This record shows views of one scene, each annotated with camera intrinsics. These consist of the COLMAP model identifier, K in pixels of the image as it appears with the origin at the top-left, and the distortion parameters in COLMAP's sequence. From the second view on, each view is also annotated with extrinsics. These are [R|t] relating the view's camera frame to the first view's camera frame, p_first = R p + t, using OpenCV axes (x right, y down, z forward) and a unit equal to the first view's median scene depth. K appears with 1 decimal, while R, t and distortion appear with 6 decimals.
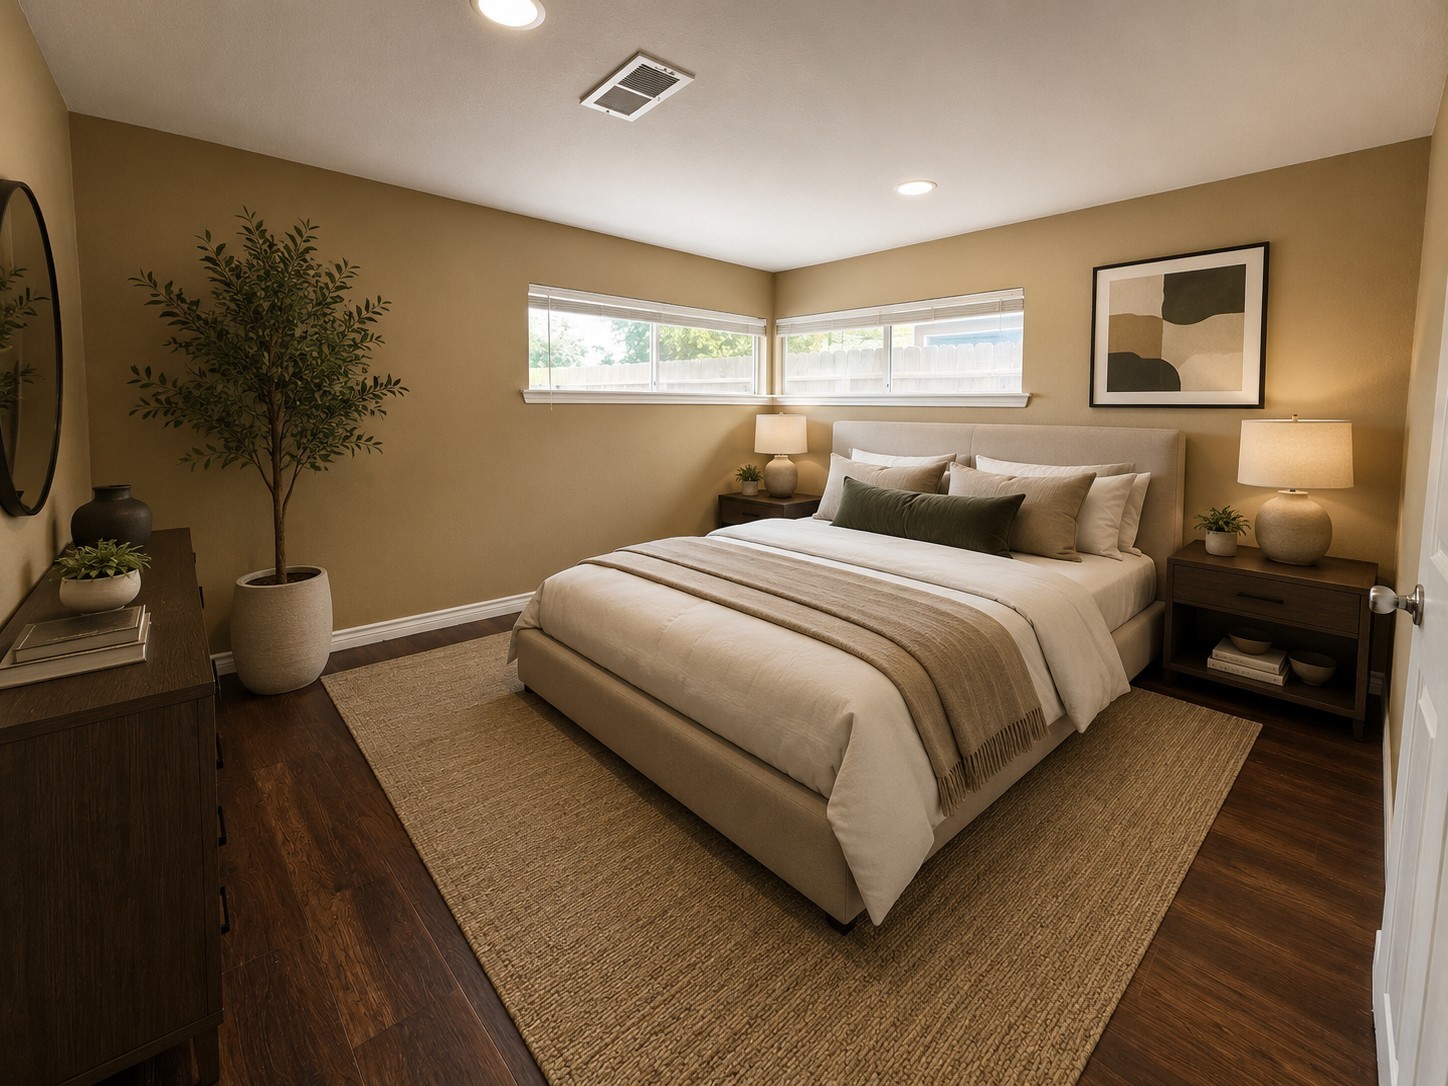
lens RADIAL K [[615.2, 0, 724.0], [0, 615.2, 543.0], [0, 0, 1]] dist [0.003928, -0.000101]
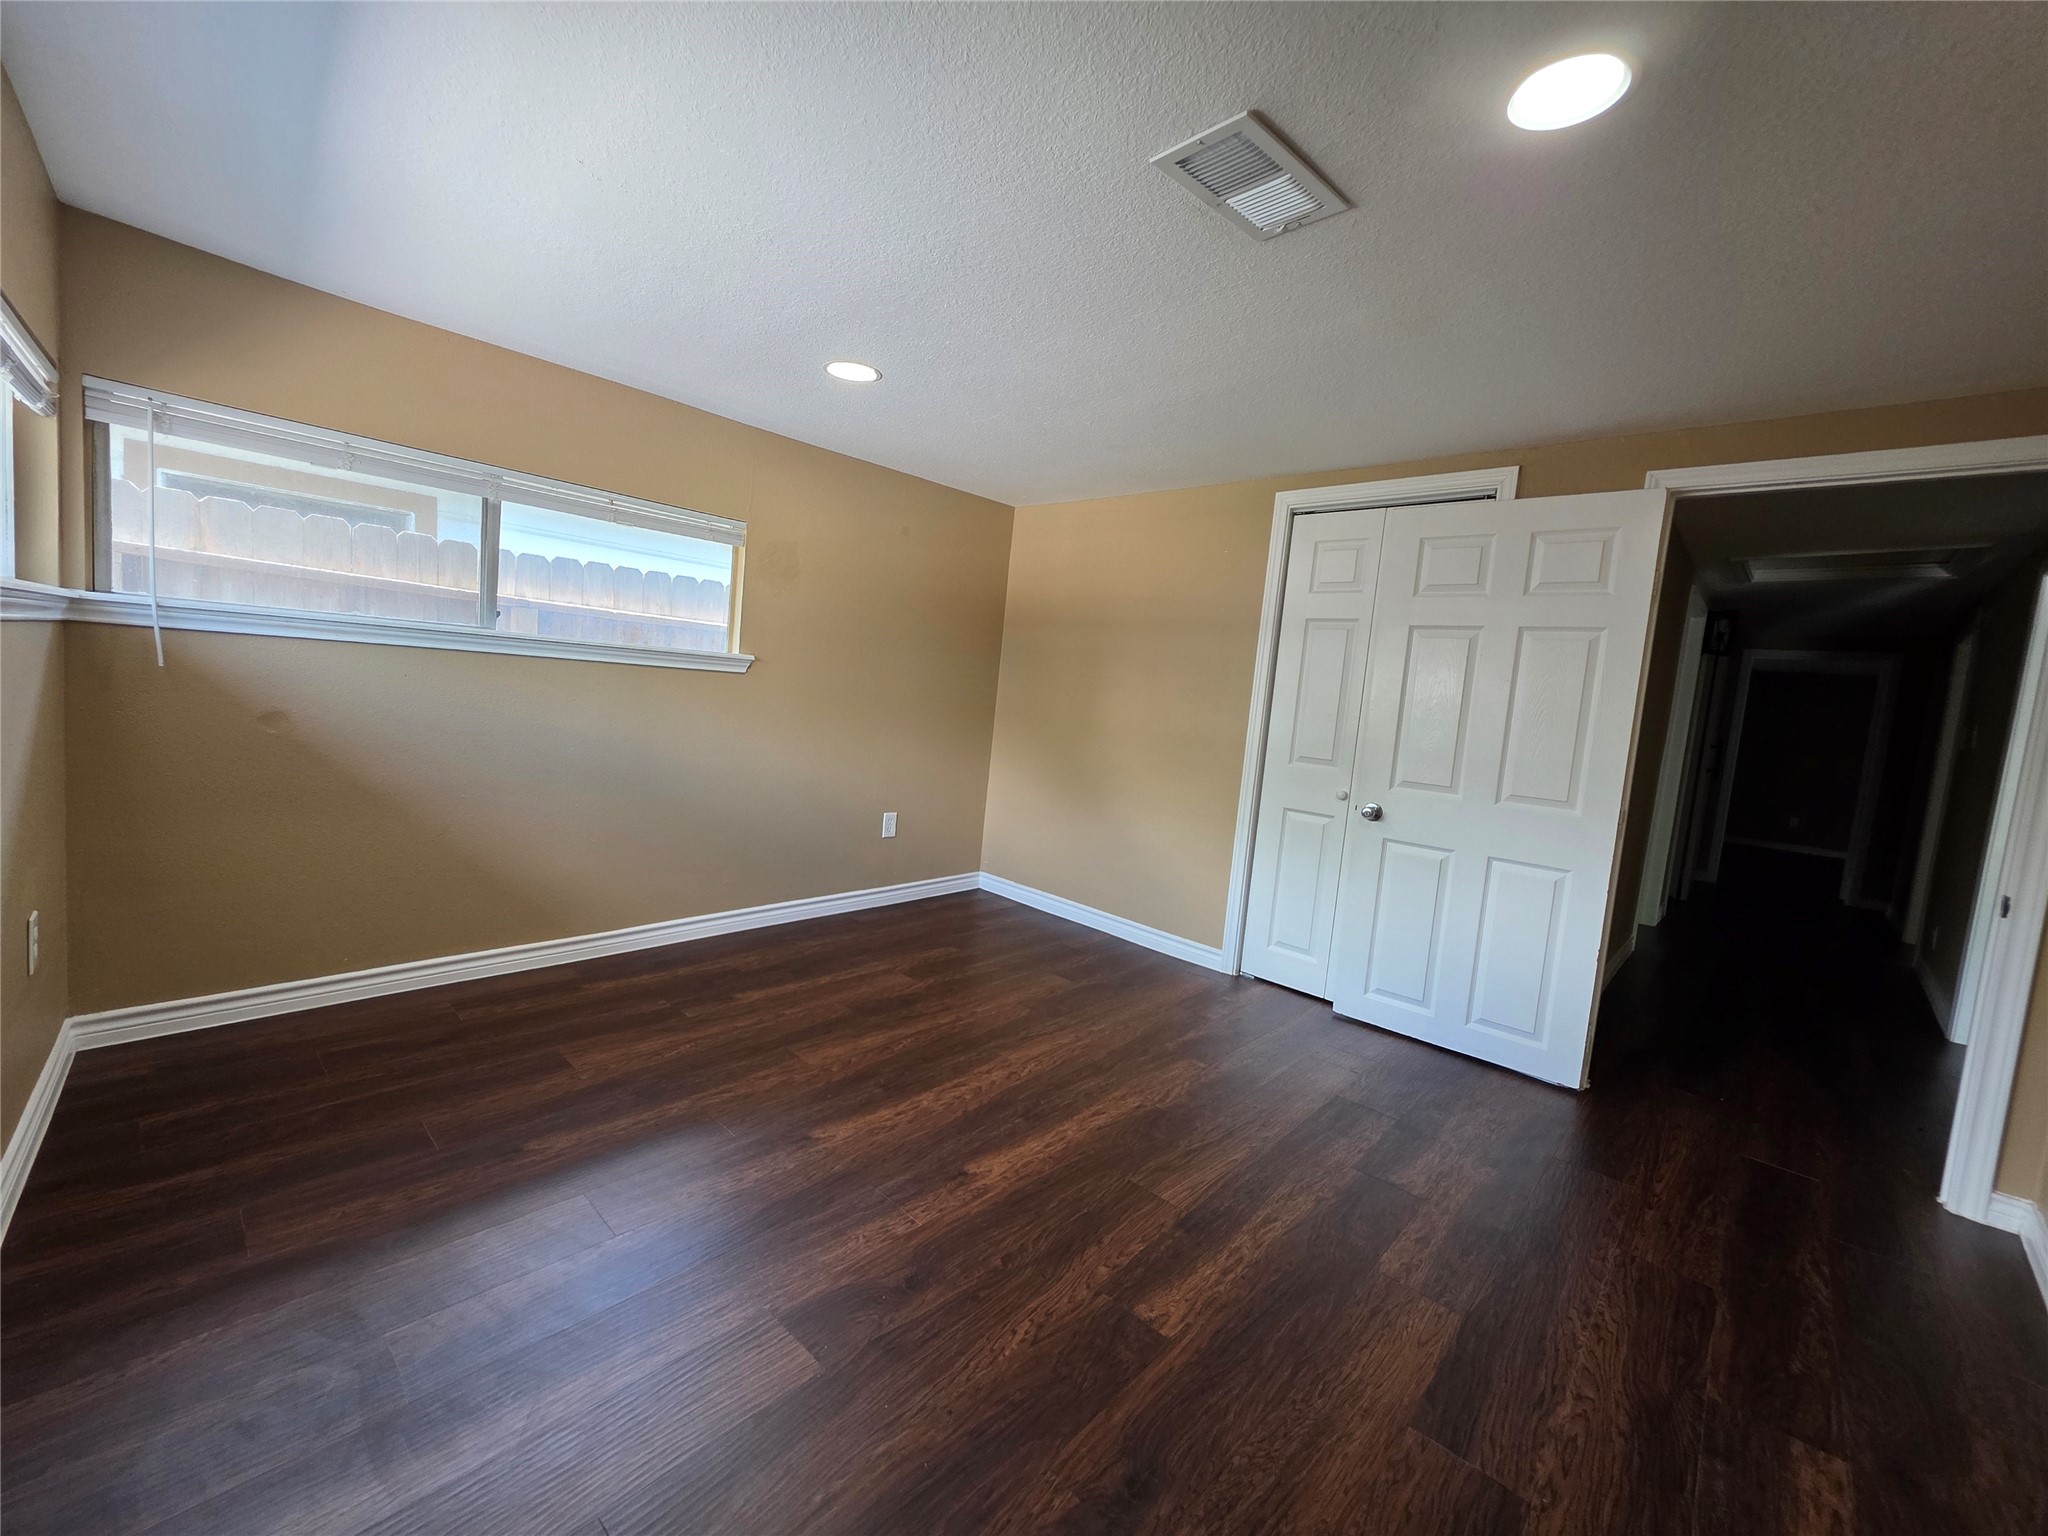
lens RADIAL K [[870.1, 0, 1024.0], [0, 870.1, 768.0], [0, 0, 1]] dist [0.003928, -0.000101]
pose [[-0.061139, -0.102010, 0.992903, -0.600330], [0.131742, 0.985236, 0.109334, -0.177060], [-0.989397, 0.137491, -0.046798, 0.722267]]
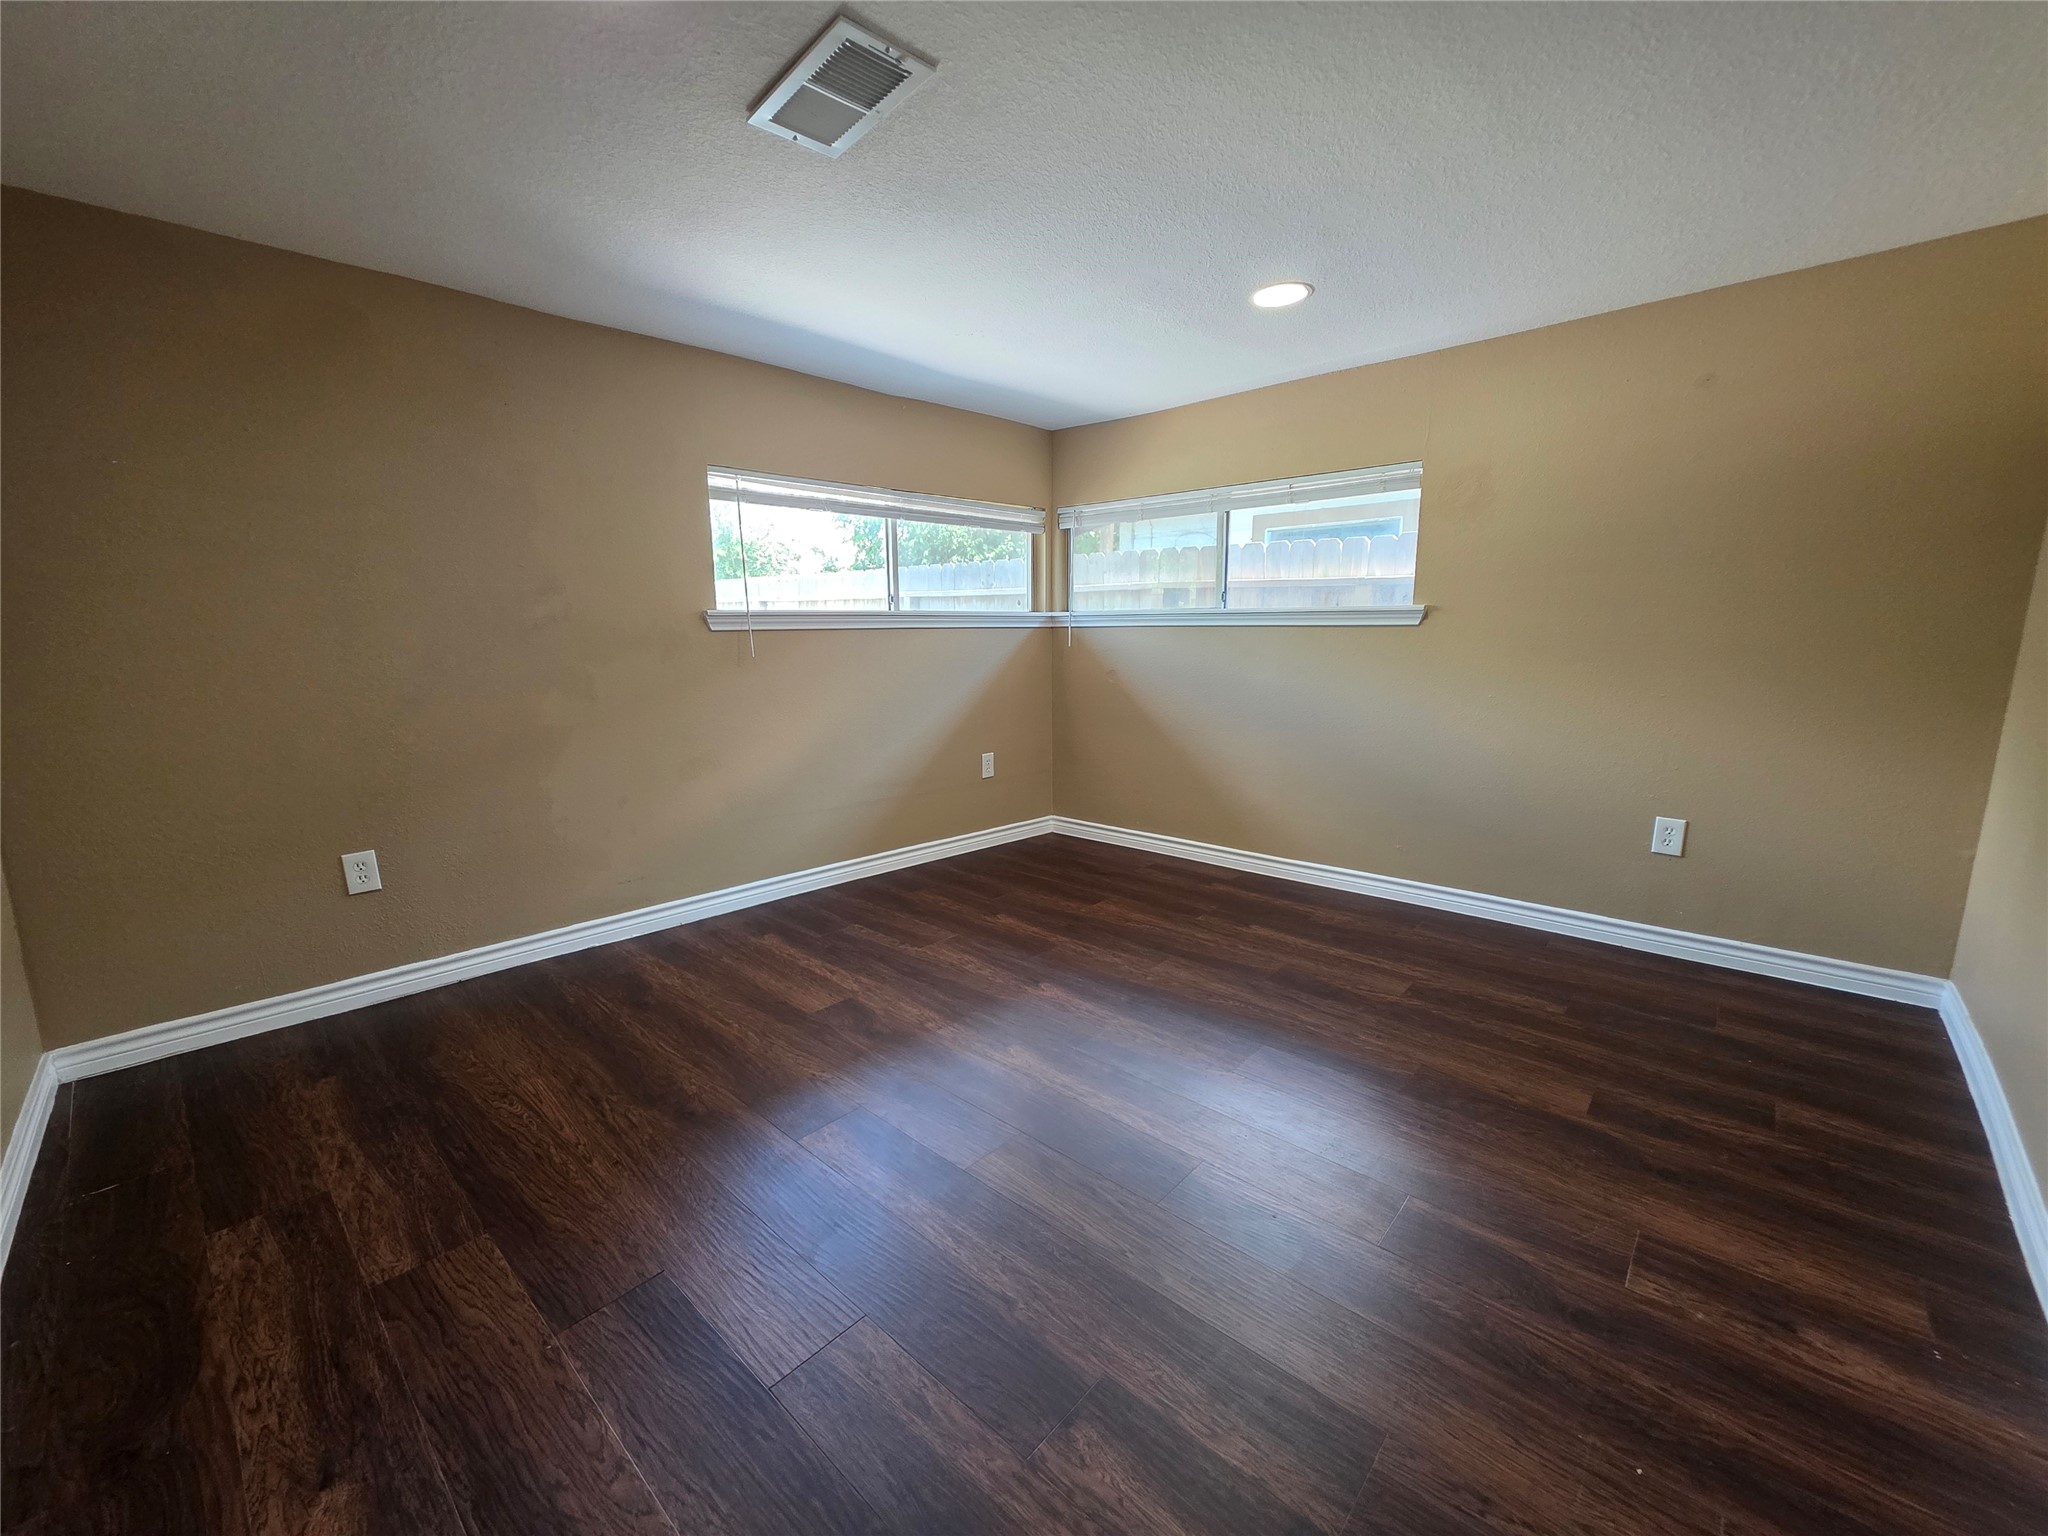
lens RADIAL K [[843.0, 0, 992.0], [0, 843.0, 770.6], [0, 0, 1]] dist [-0.000685, -0.000189]
pose [[0.999935, -0.011179, 0.002208, -0.001774], [0.011277, 0.998643, -0.050834, -0.013500], [-0.001637, 0.050856, 0.998705, 0.056992]]
